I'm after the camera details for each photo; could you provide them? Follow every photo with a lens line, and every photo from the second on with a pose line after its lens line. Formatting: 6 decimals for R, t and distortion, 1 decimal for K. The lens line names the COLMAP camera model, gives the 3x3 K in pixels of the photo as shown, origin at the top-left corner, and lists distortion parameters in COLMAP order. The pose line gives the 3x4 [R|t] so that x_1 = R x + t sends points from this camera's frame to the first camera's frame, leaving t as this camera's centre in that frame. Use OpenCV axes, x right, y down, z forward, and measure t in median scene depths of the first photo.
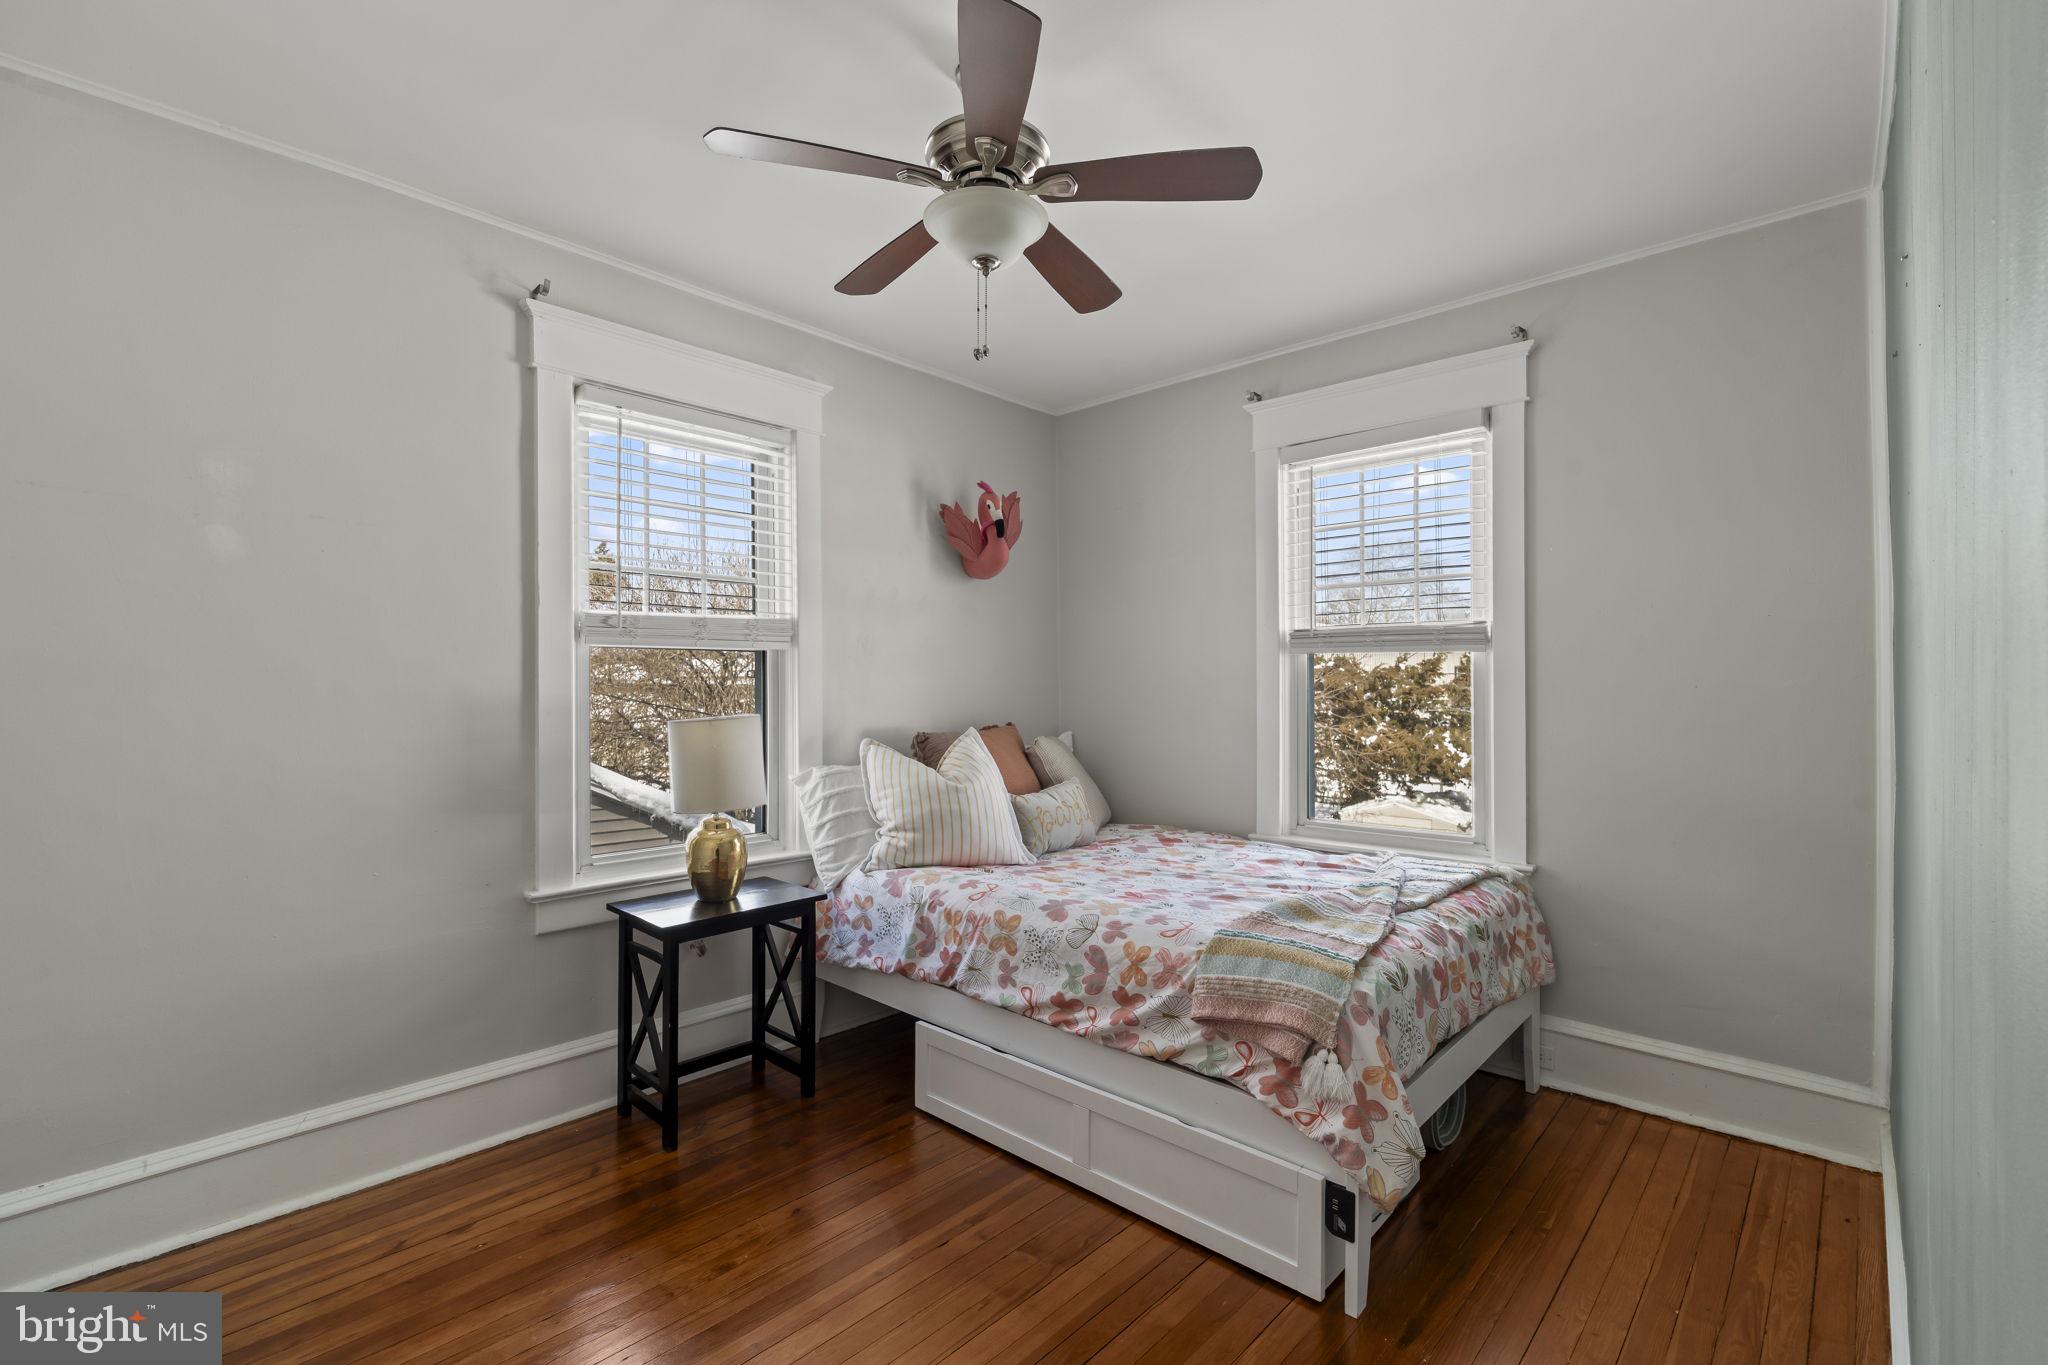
lens RADIAL K [[892.5, 0, 1025.5], [0, 892.5, 688.4], [0, 0, 1]] dist [-0.005763, 0.000298]
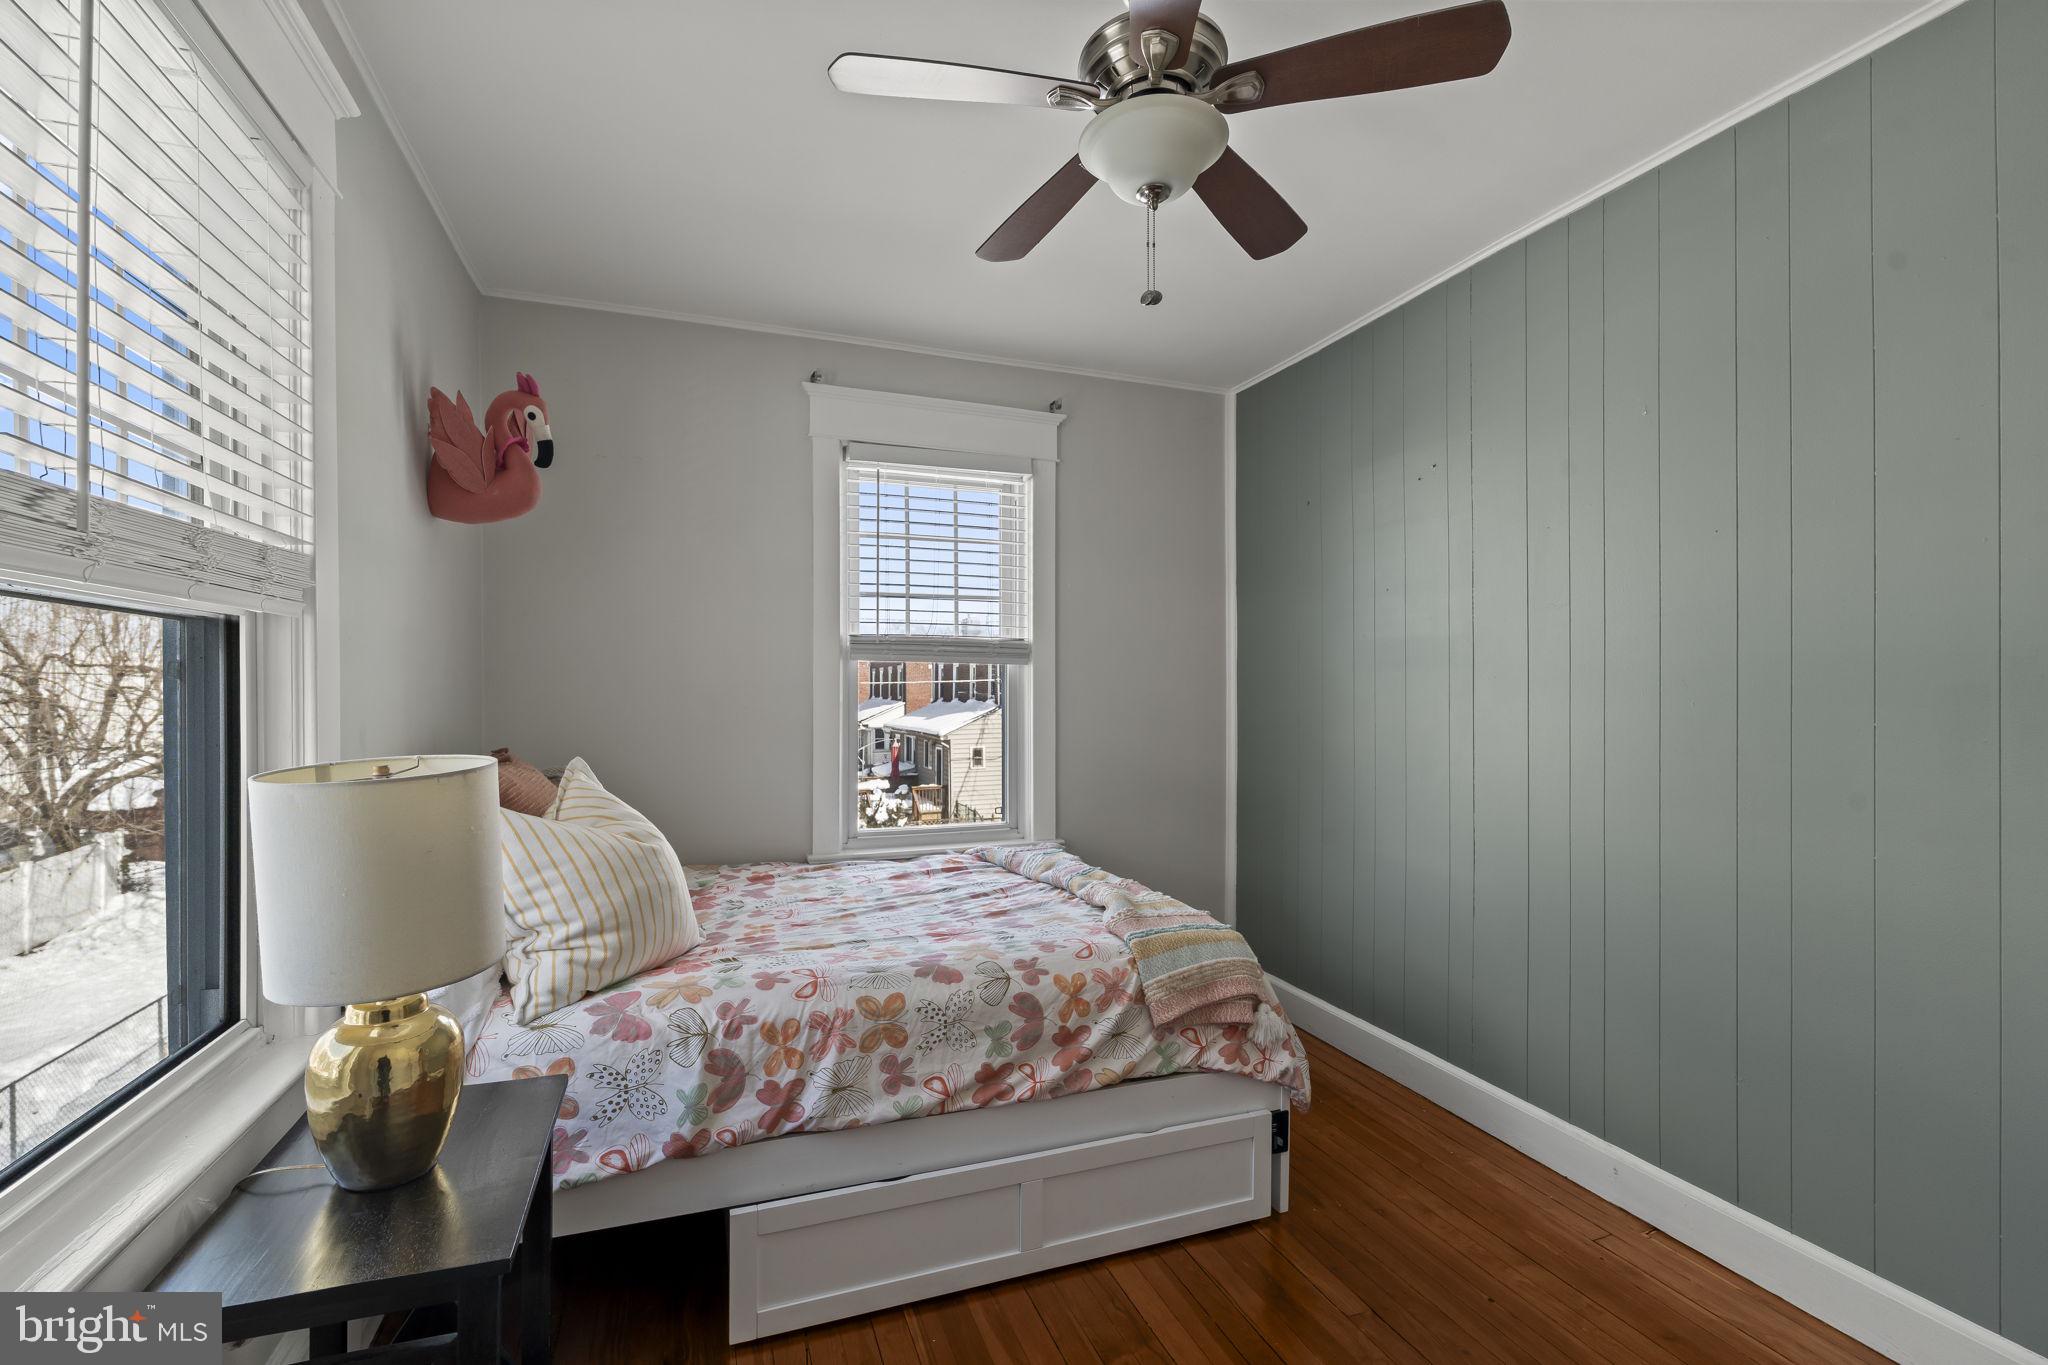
lens RADIAL K [[892.5, 0, 1025.5], [0, 892.5, 688.4], [0, 0, 1]] dist [-0.005763, 0.000298]
pose [[0.458310, 0.004359, 0.888782, -0.652462], [-0.001606, 0.999990, -0.004076, -0.006305], [-0.888791, 0.000441, 0.458312, 0.556176]]
